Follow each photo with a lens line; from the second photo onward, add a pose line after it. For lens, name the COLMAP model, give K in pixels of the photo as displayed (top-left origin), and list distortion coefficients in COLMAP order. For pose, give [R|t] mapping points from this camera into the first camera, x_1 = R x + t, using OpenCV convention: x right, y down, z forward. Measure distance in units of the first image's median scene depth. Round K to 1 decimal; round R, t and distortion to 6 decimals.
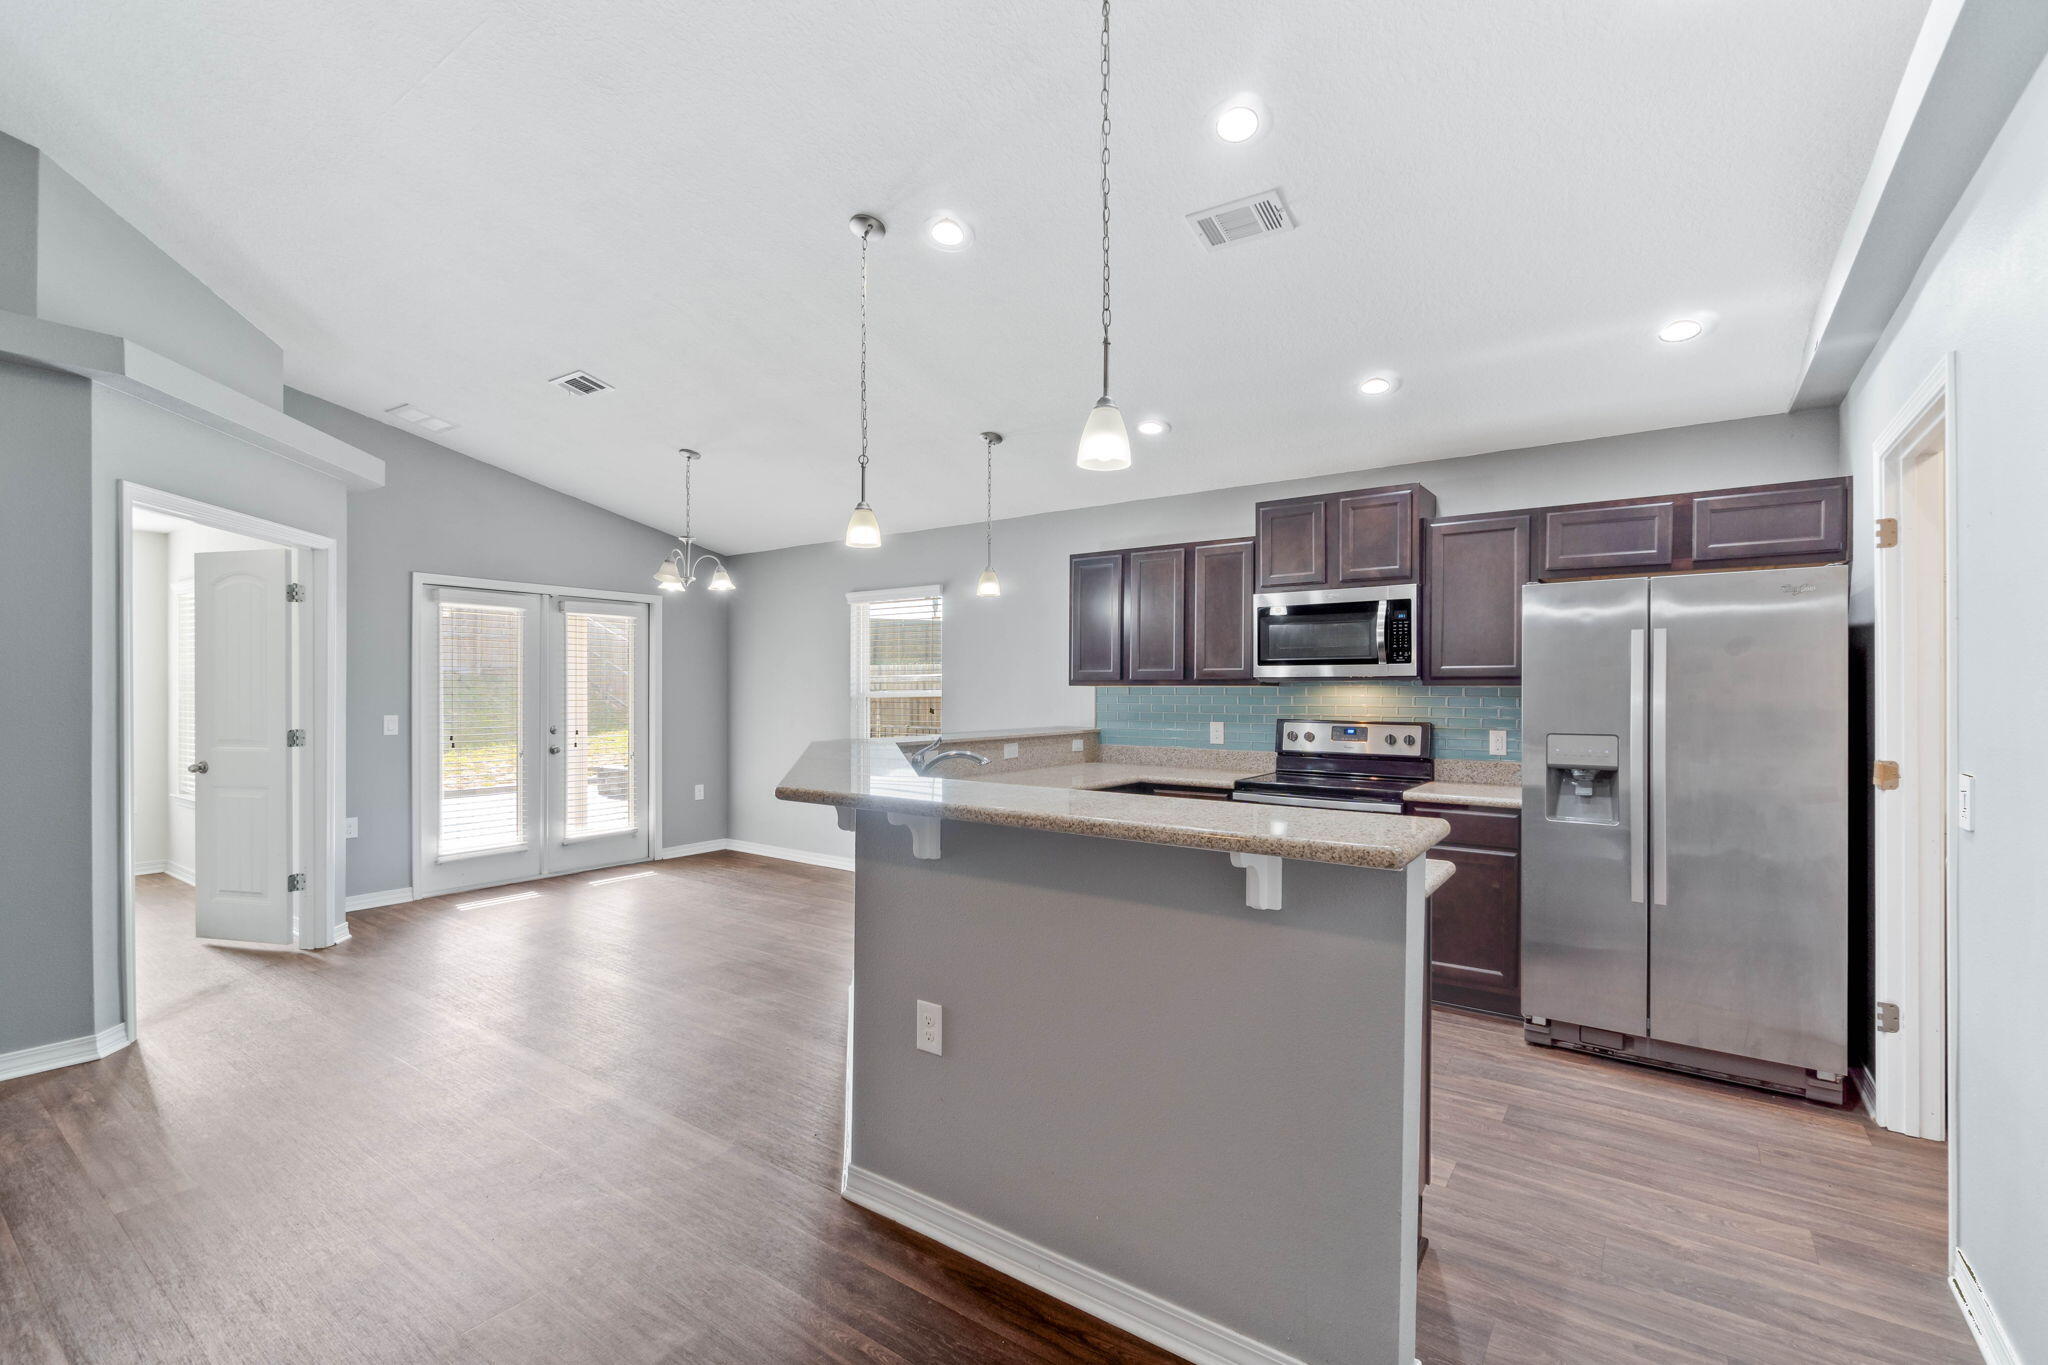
lens RADIAL K [[897.7, 0, 1021.2], [0, 897.7, 688.1], [0, 0, 1]] dist [-0.004737, -0.000341]
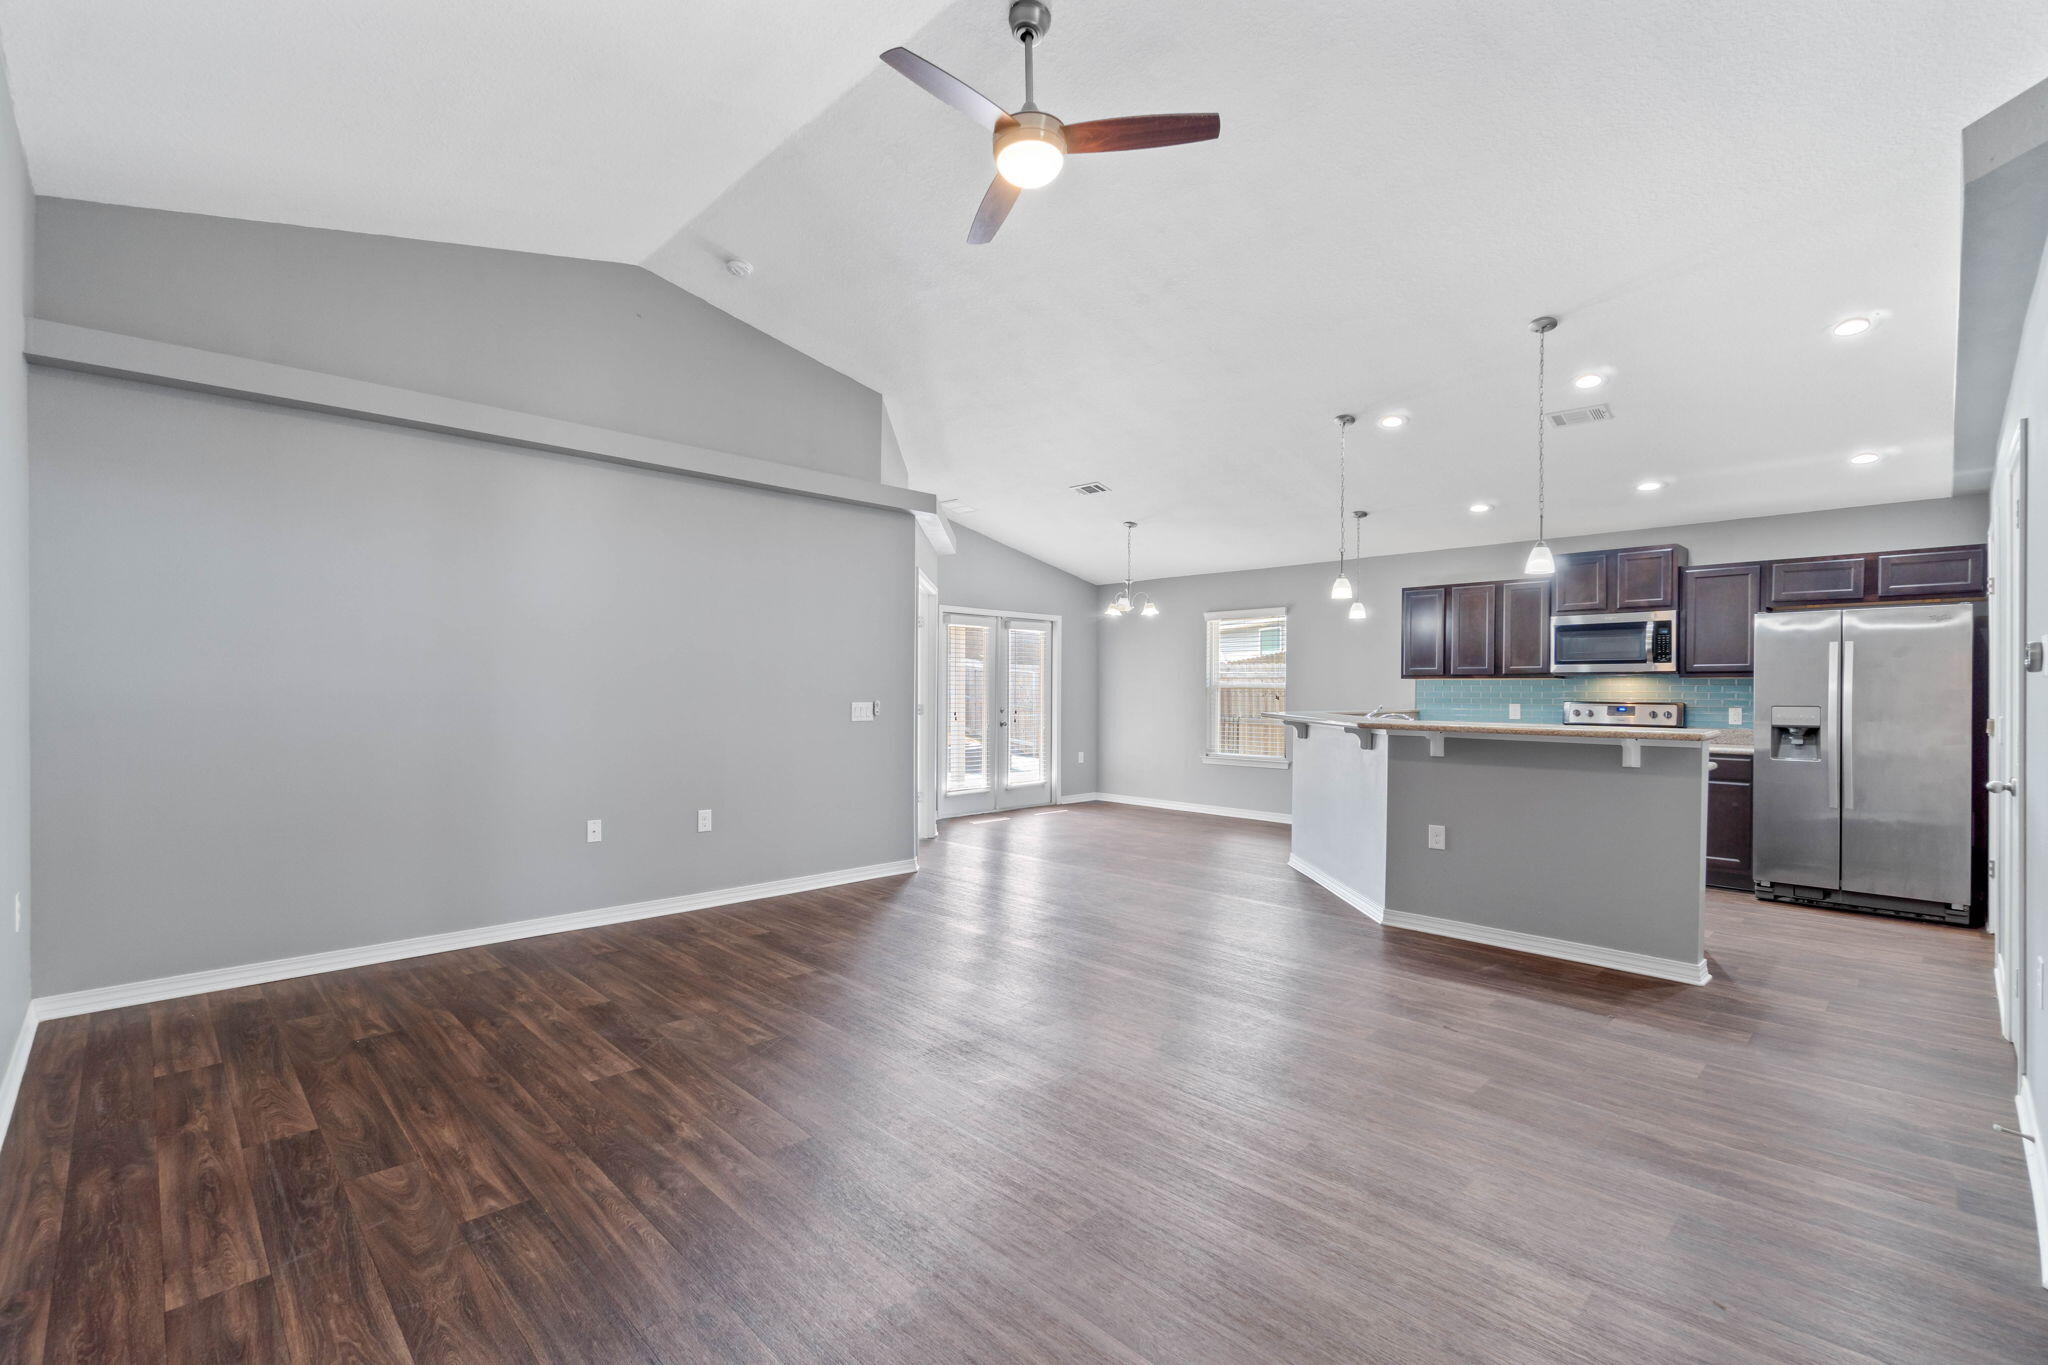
lens RADIAL K [[904.3, 0, 1014.9], [0, 904.3, 689.2], [0, 0, 1]] dist [-0.002261, 0.000214]
pose [[0.984745, 0.002068, -0.173991, -0.384731], [-0.001933, 0.999998, 0.000948, 0.017409], [0.173993, -0.000598, 0.984747, -0.682972]]
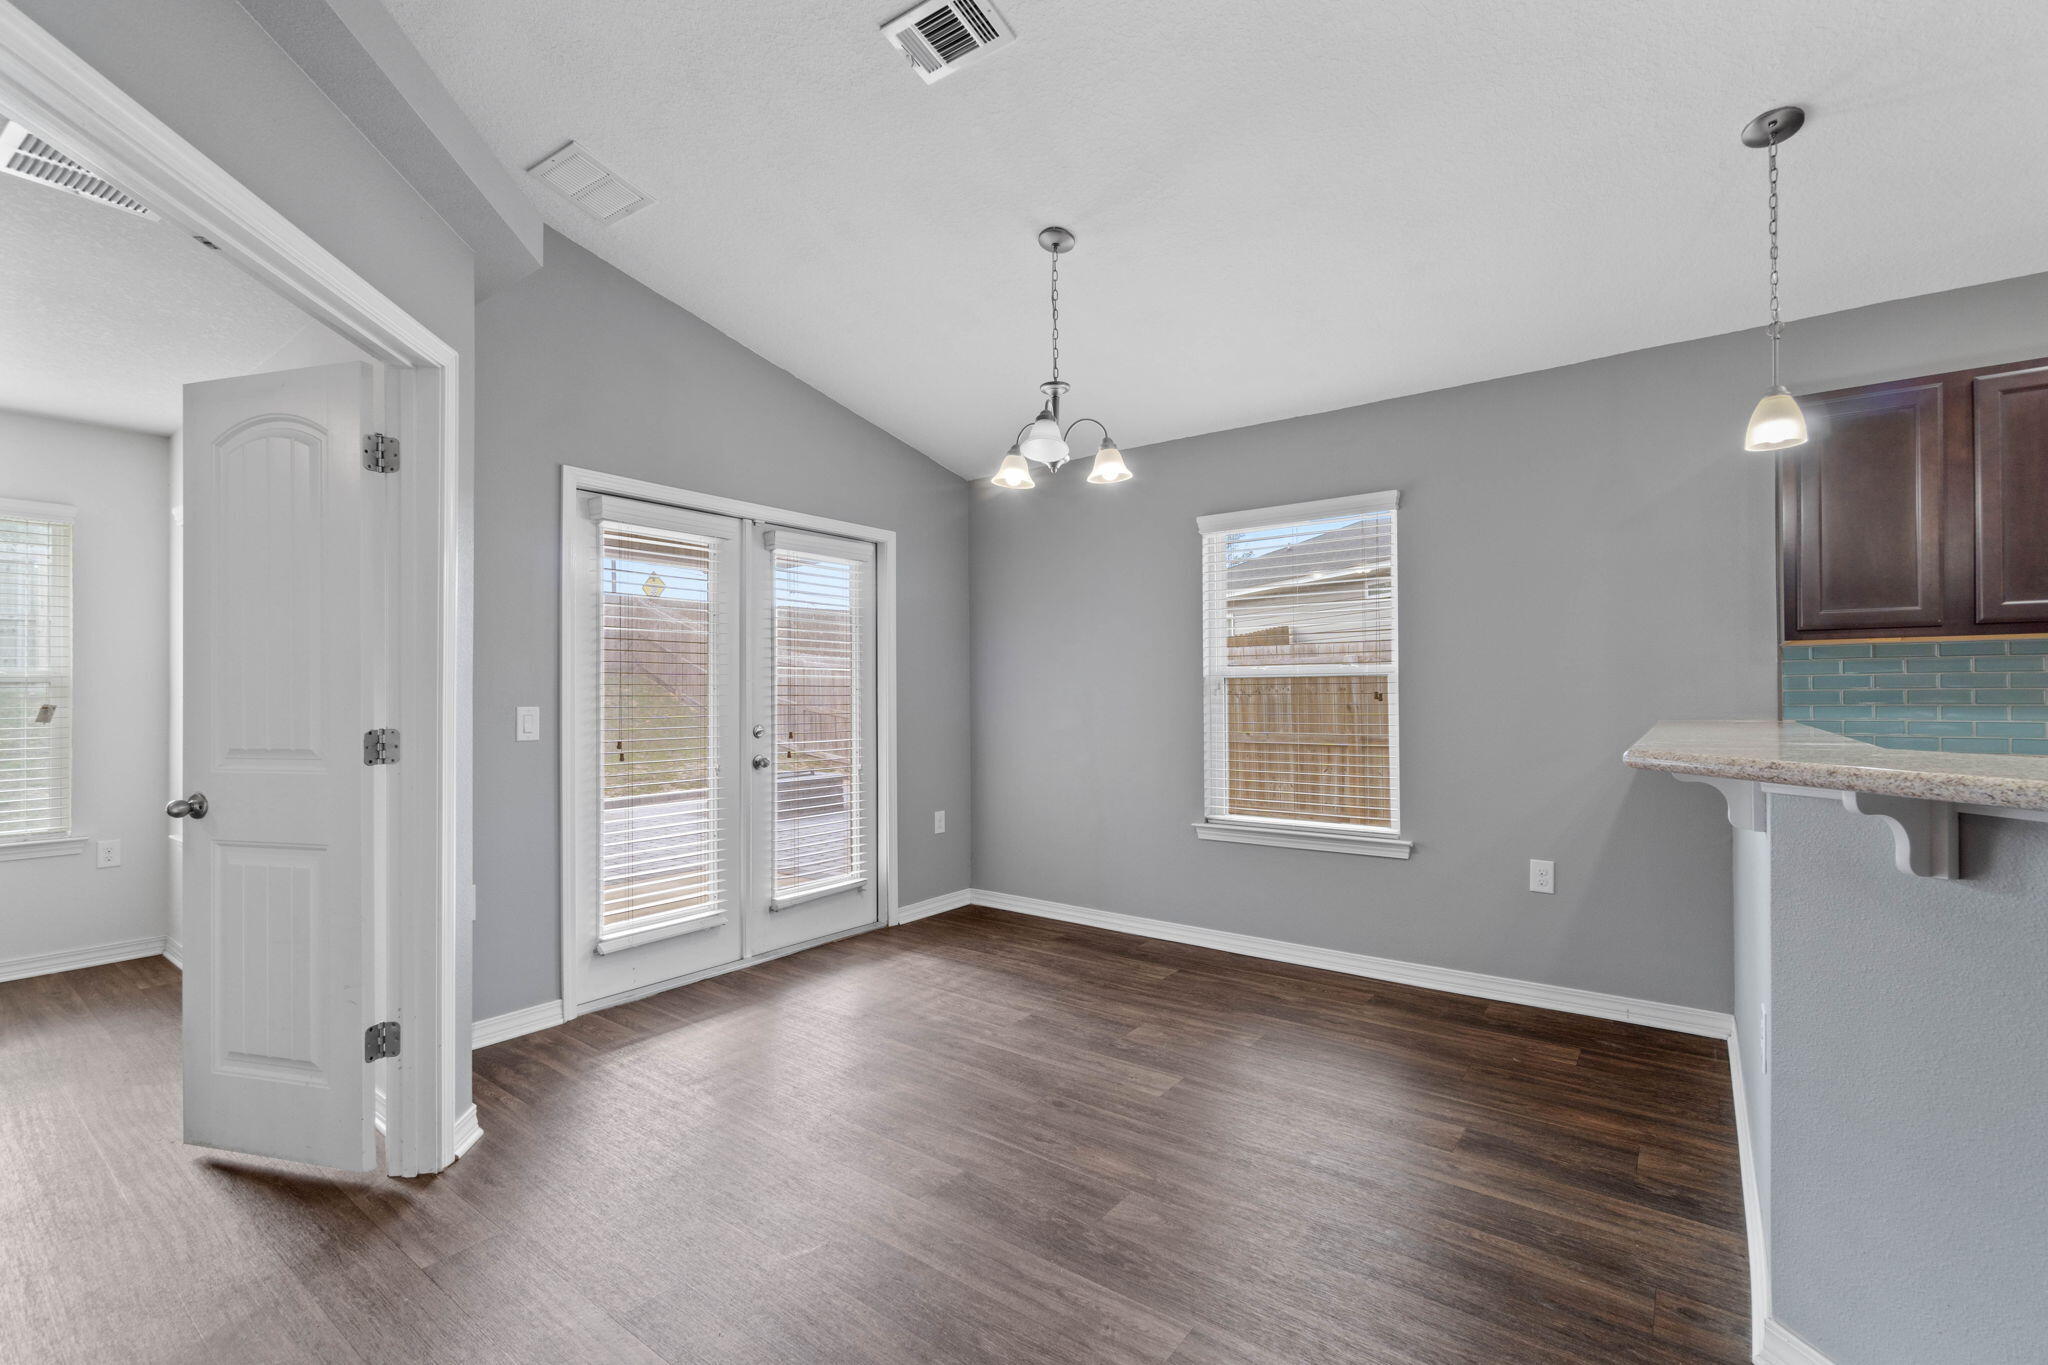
lens RADIAL K [[887.3, 0, 1024.0], [0, 887.3, 682.5], [0, 0, 1]] dist [-0.004080, -0.000503]
pose [[0.999681, -0.008793, -0.023685, -0.491779], [0.008533, 0.999903, -0.011040, 0.031859], [0.023780, 0.010834, 0.999659, 0.576270]]
